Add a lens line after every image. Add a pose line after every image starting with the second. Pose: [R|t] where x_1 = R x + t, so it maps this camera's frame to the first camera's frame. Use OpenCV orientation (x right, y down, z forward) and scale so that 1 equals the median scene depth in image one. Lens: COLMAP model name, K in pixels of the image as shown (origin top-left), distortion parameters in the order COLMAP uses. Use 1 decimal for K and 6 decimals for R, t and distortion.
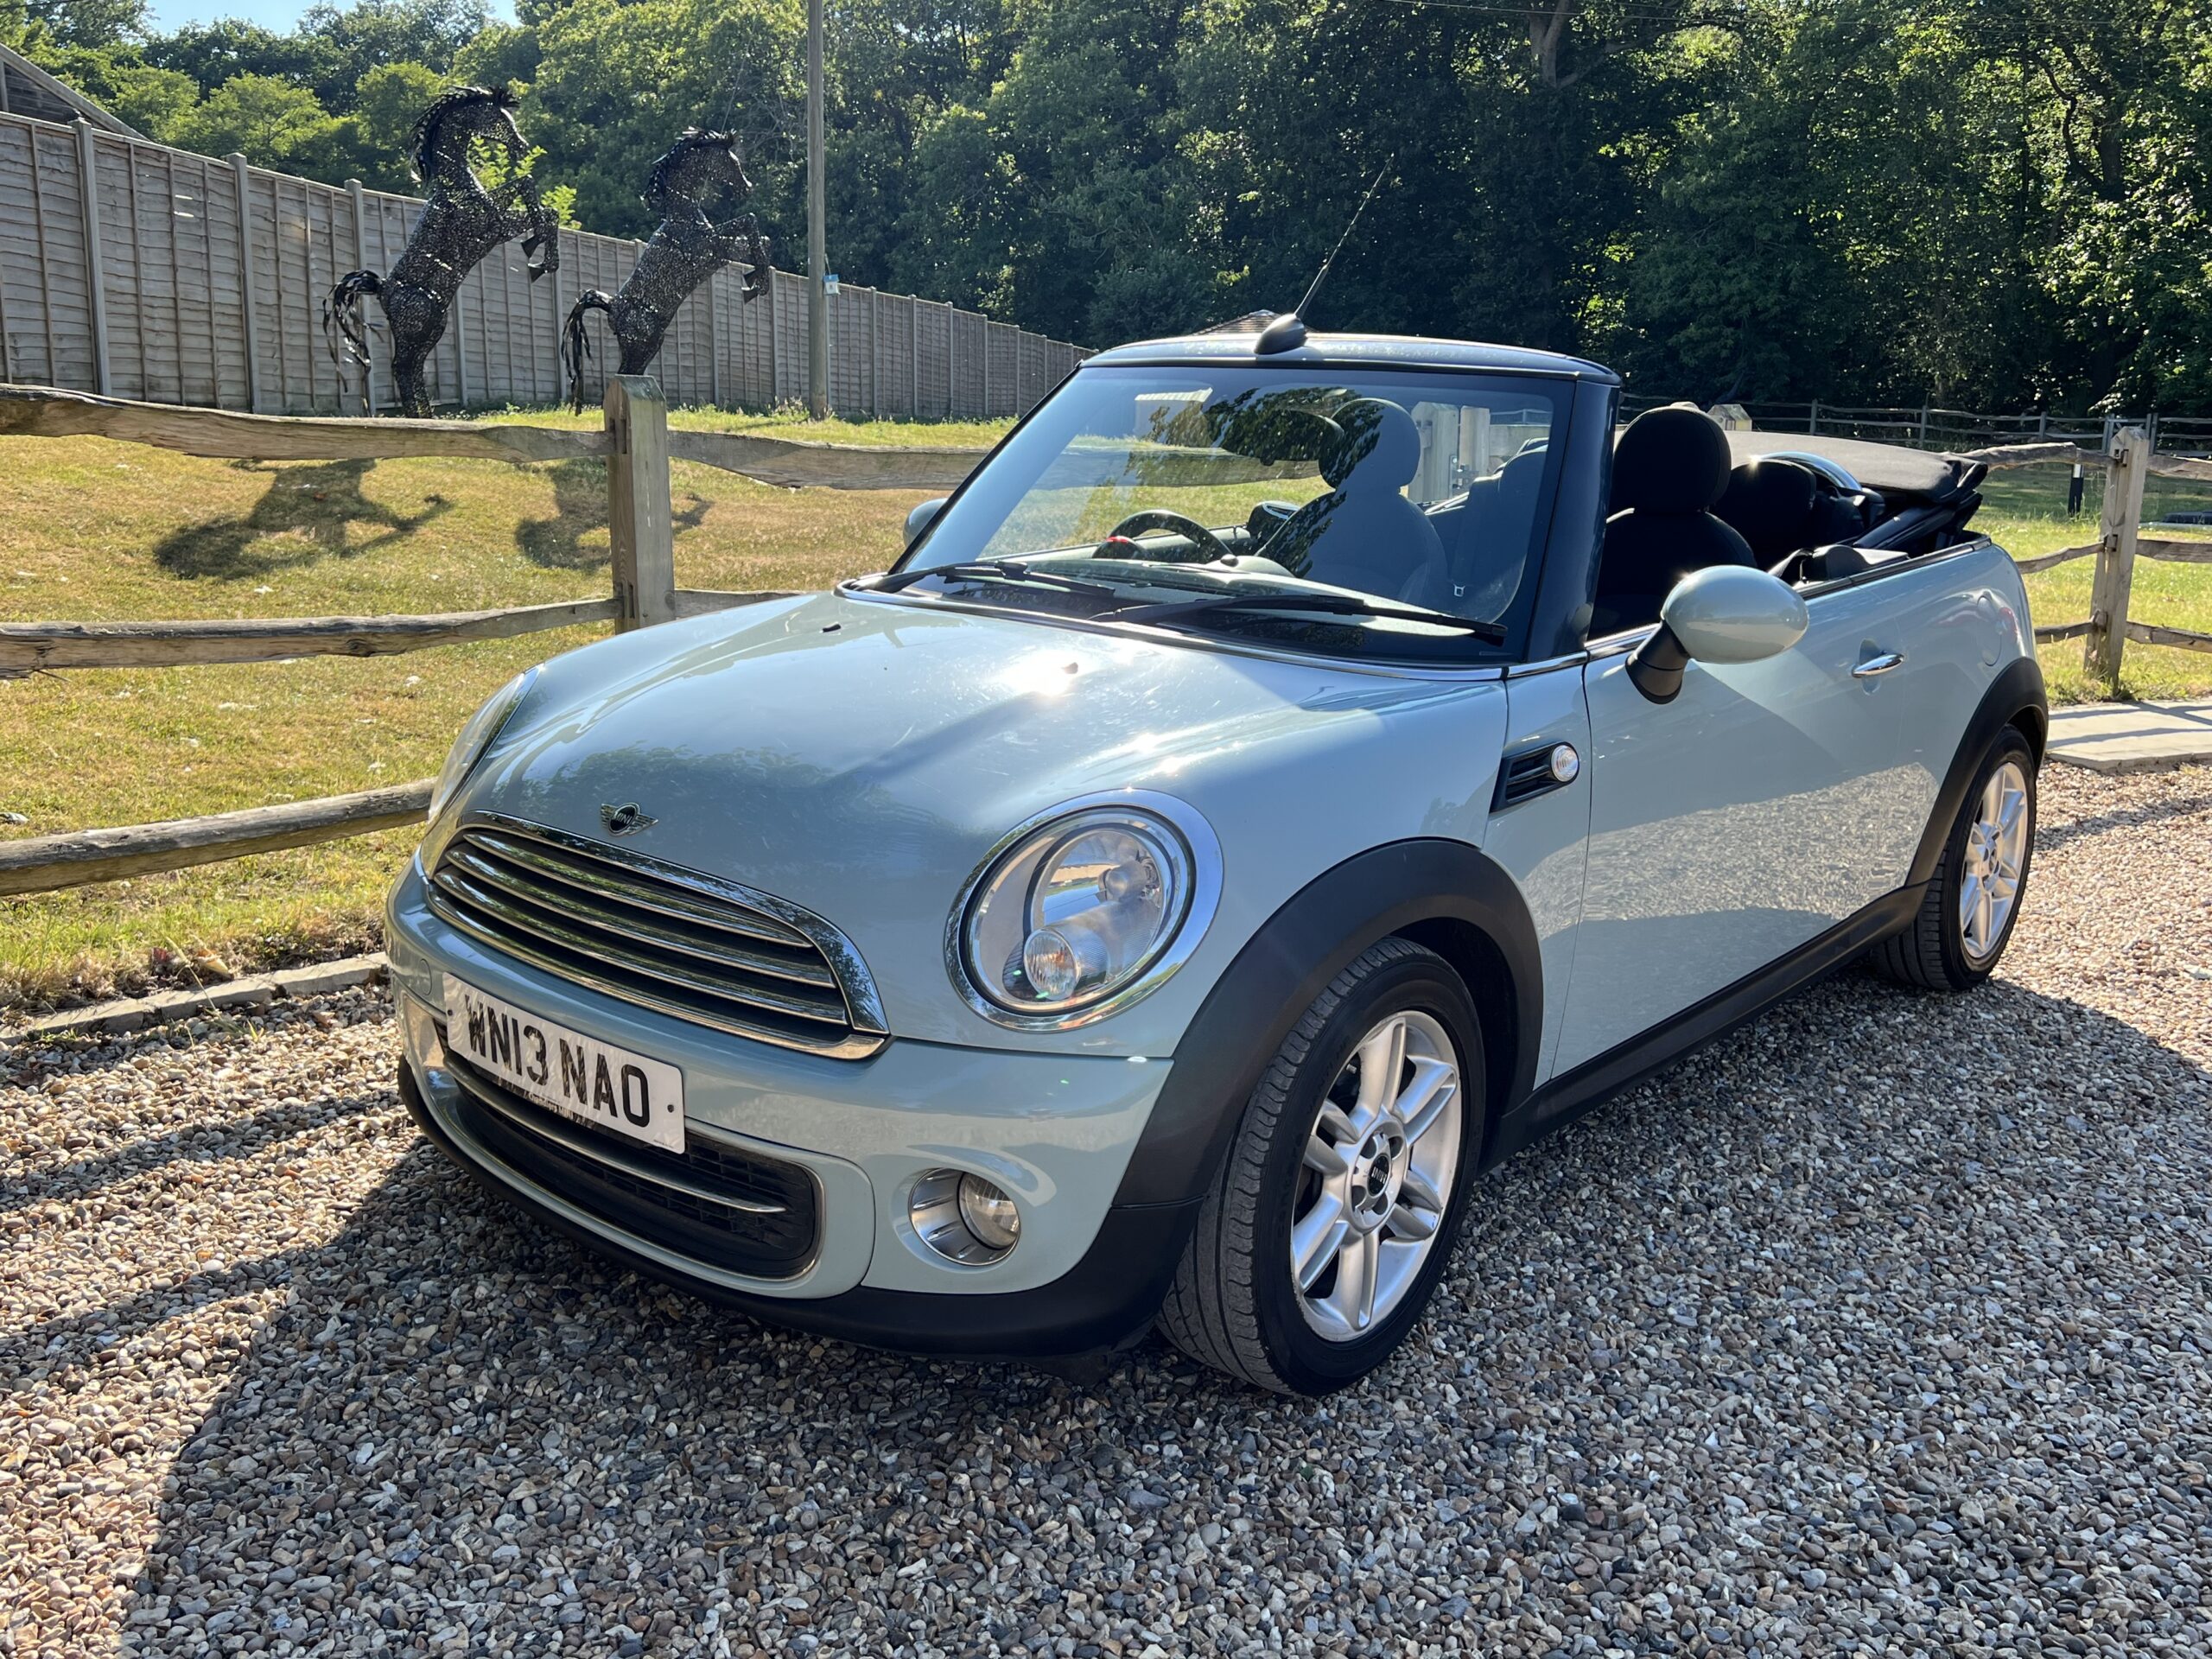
lens RADIAL K [[1941.6, 0, 1111.8], [0, 1941.6, 833.2], [0, 0, 1]] dist [0.019860, -0.008177]
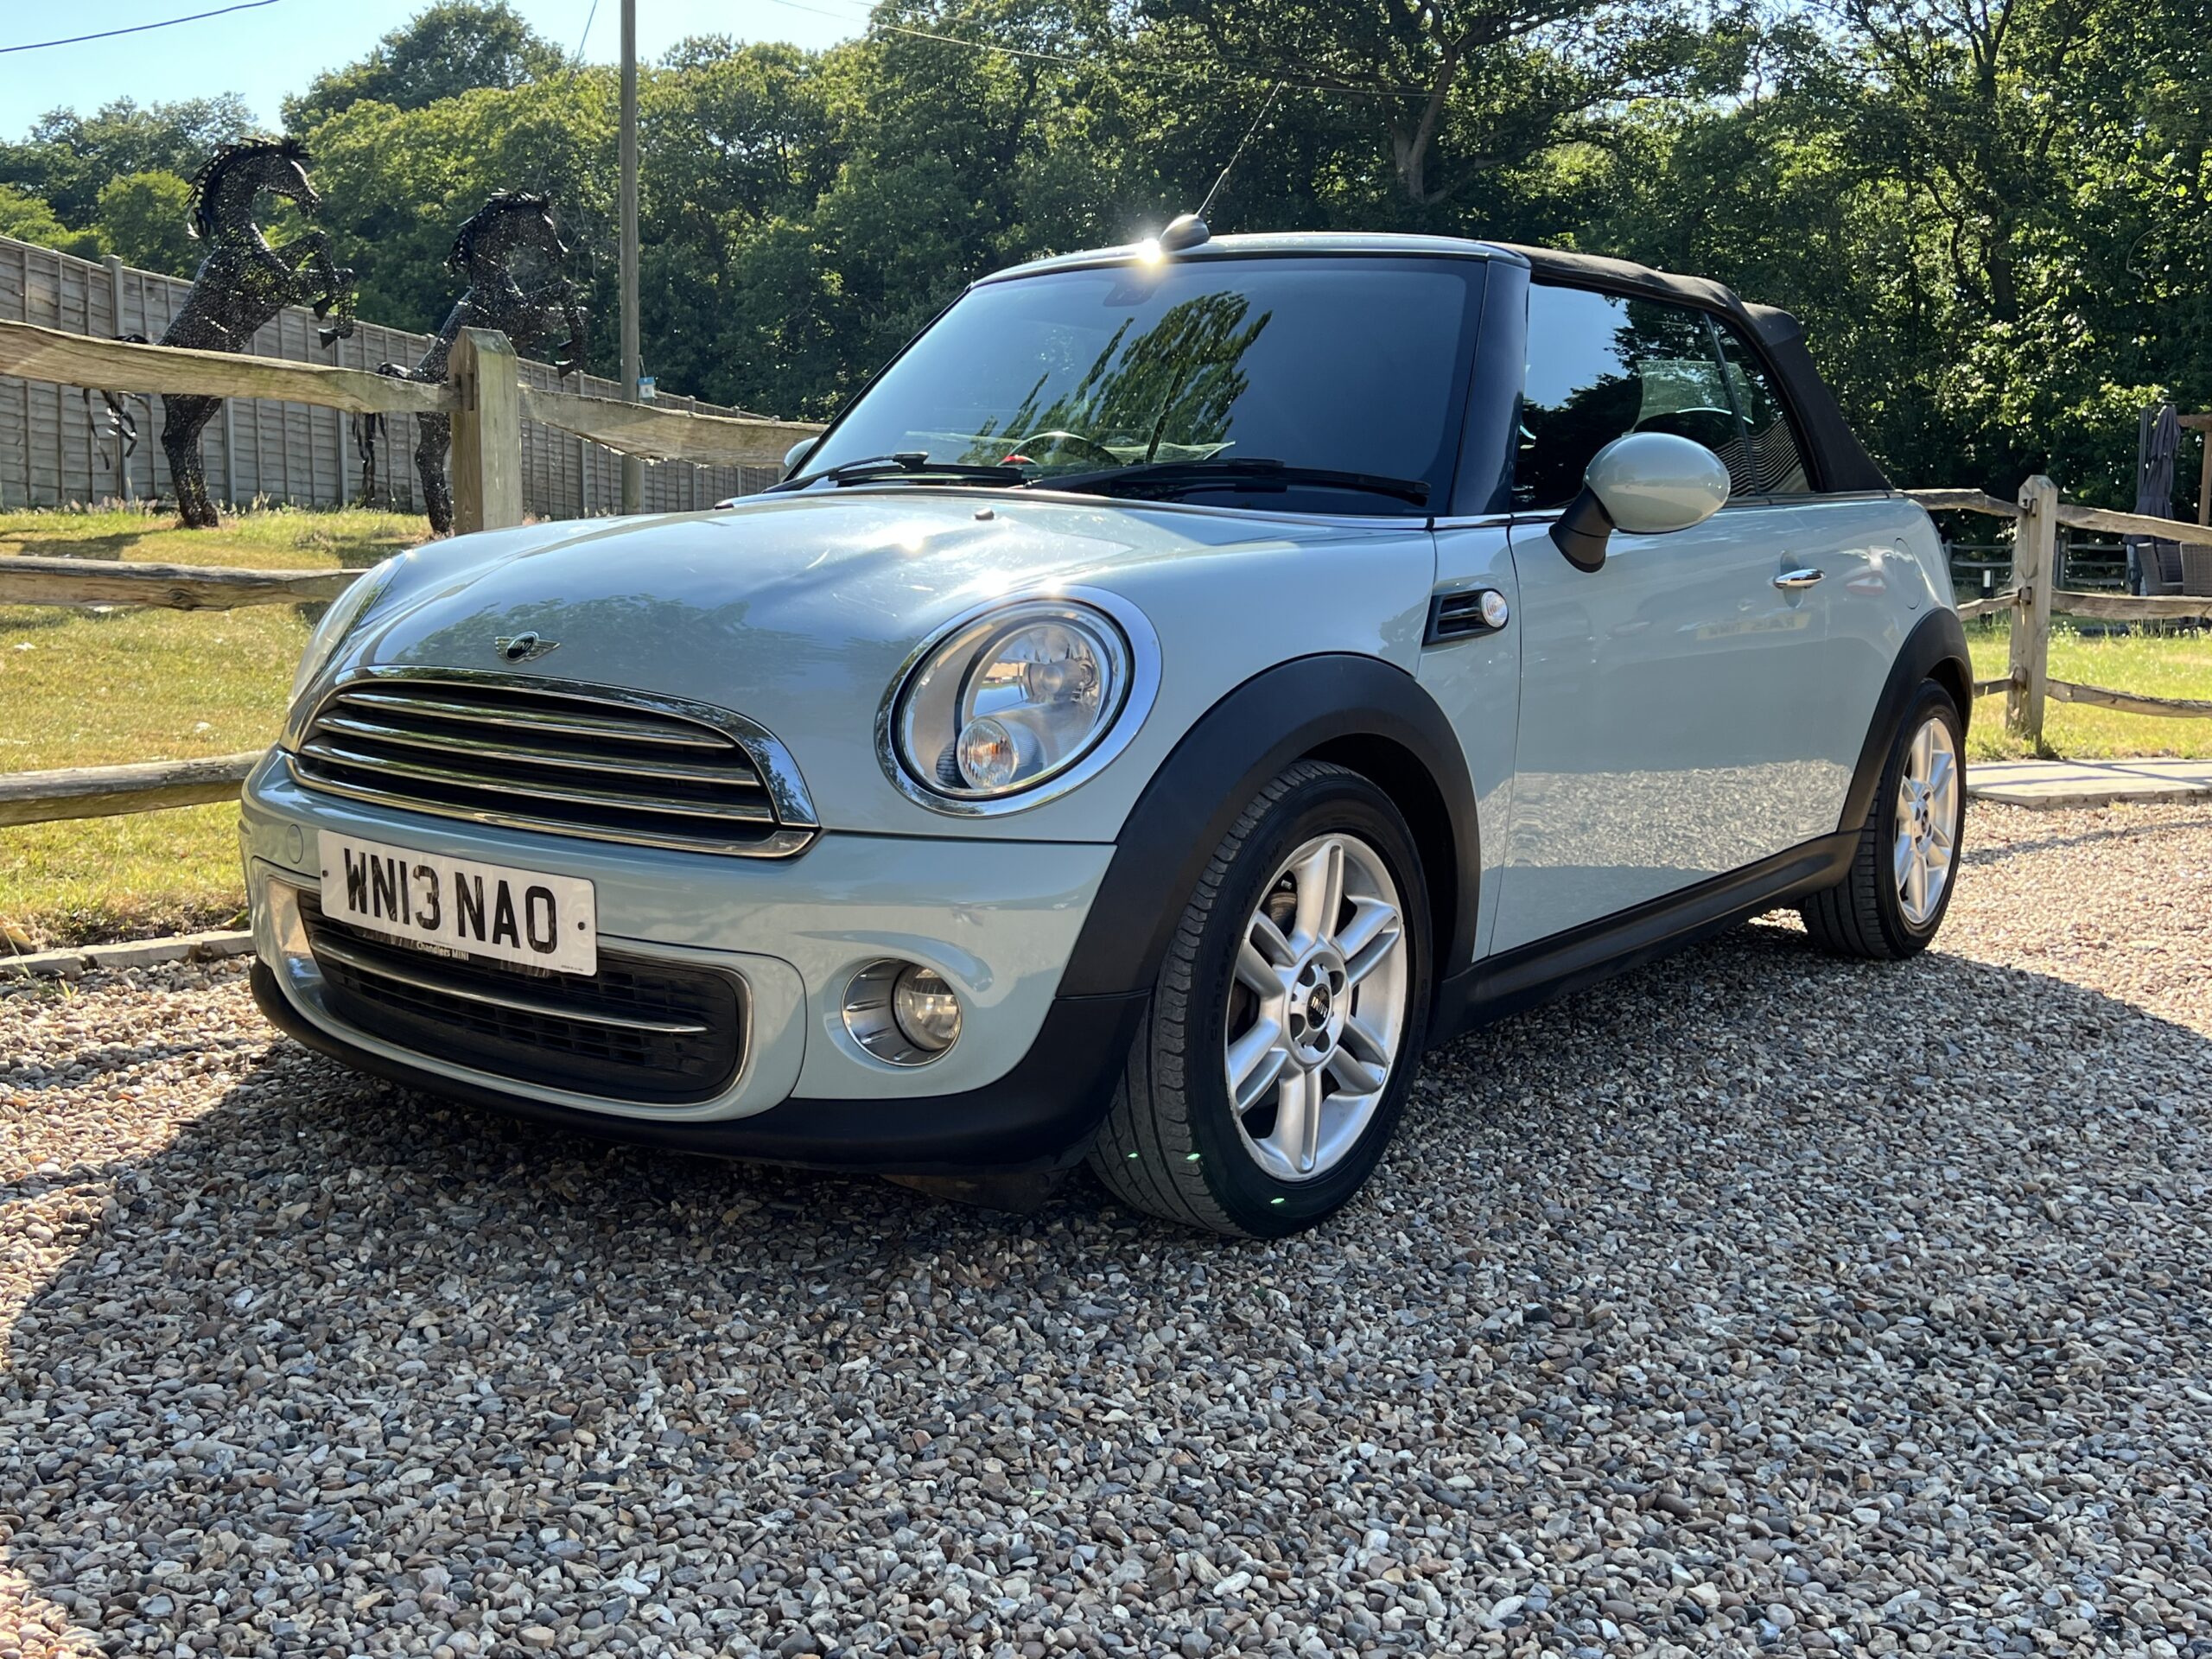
lens RADIAL K [[2181.6, 0, 1112.6], [0, 2181.6, 815.4], [0, 0, 1]] dist [0.021029, 0.000000]
pose [[0.997231, -0.013439, 0.073148, -0.036026], [0.020477, 0.995138, -0.096334, 0.151864], [-0.071498, 0.097565, 0.992658, -0.058430]]
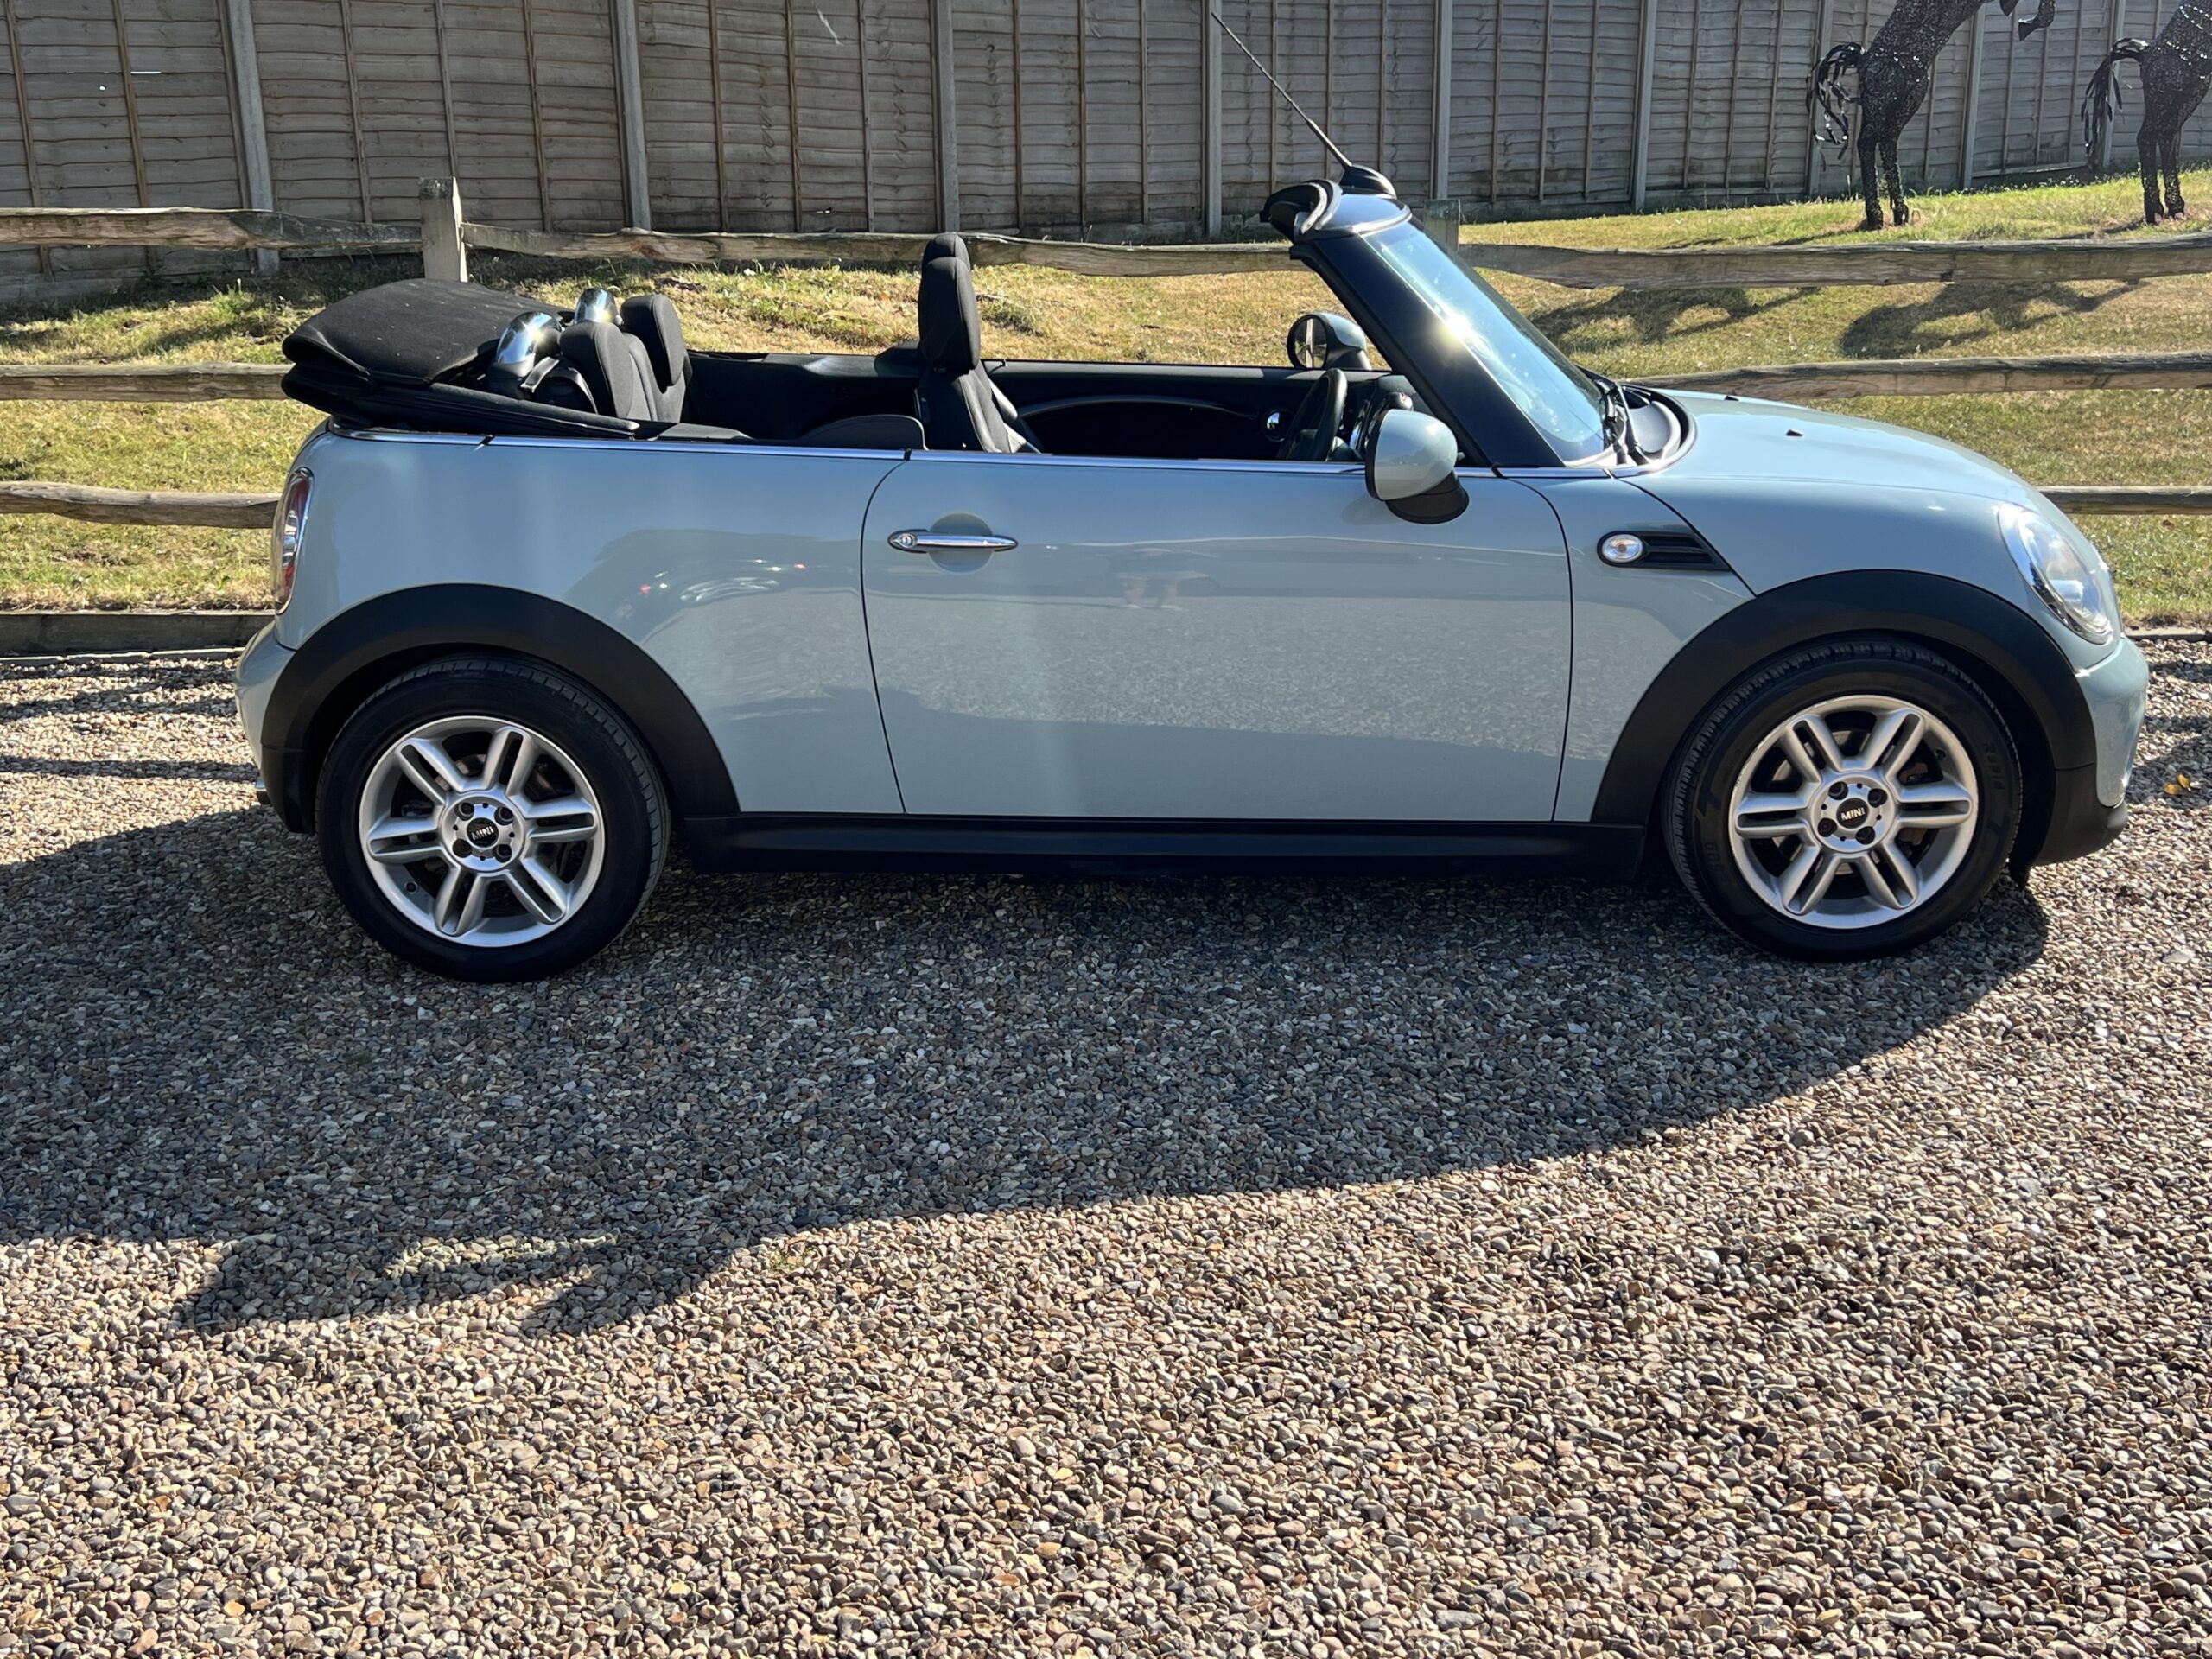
lens RADIAL K [[2343.1, 0, 1107.9], [0, 2343.1, 844.5], [0, 0, 1]] dist [0.027576, 0.000000]
pose [[0.669400, 0.173076, -0.722460, 1.114574], [-0.121346, 0.984896, 0.123513, 0.013734], [0.732925, 0.004988, 0.680291, -0.247610]]
